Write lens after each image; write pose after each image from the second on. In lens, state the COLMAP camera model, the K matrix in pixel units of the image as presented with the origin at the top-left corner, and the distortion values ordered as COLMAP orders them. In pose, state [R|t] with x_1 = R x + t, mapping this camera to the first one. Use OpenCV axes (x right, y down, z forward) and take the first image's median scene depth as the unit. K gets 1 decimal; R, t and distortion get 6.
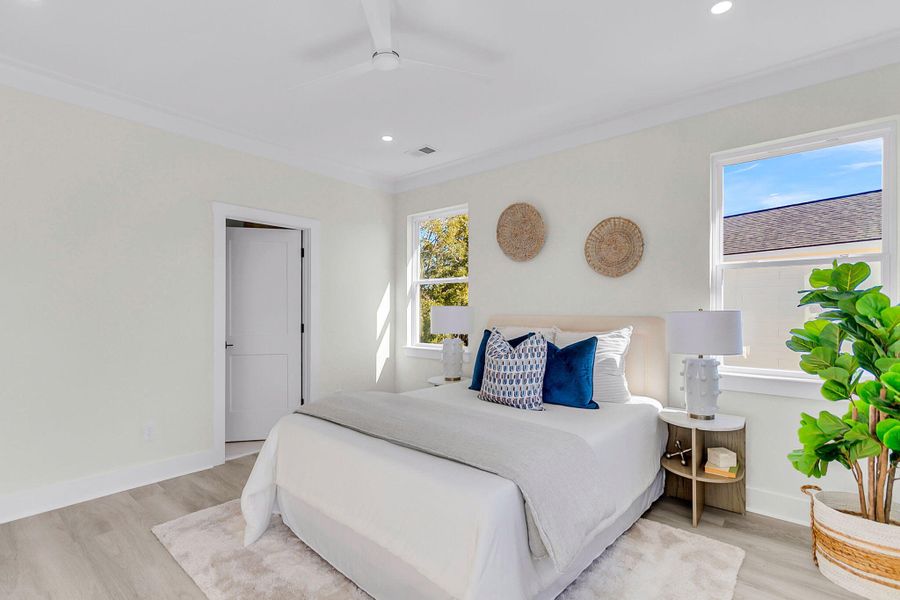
lens RADIAL K [[438.3, 0, 456.5], [0, 438.3, 306.0], [0, 0, 1]] dist [-0.001656, -0.001052]
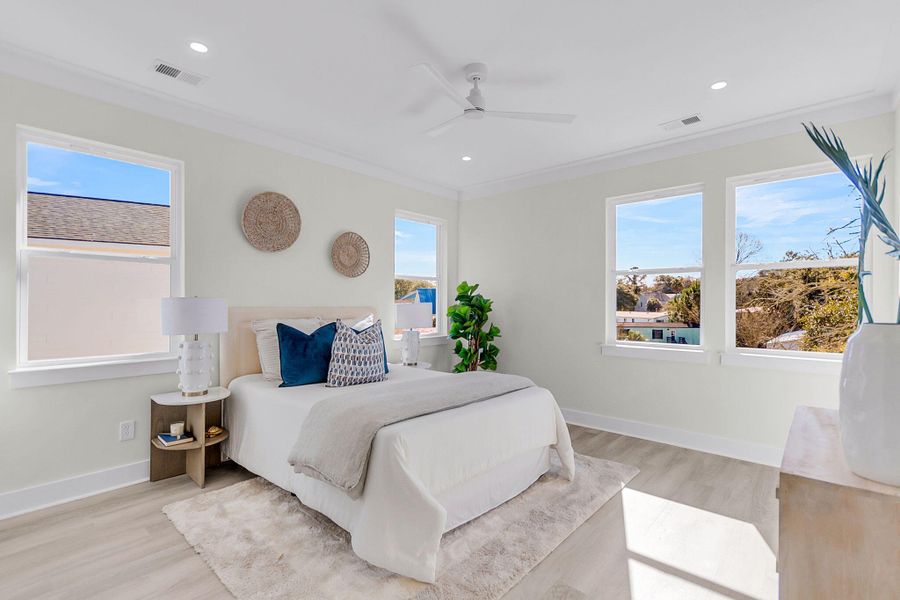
lens RADIAL K [[438.3, 0, 456.5], [0, 438.3, 306.0], [0, 0, 1]] dist [-0.001656, -0.001052]
pose [[-0.020507, -0.003977, 0.999782, -0.945940], [-0.011270, 0.999929, 0.003747, 0.009378], [-0.999726, -0.011190, -0.020551, 0.695669]]
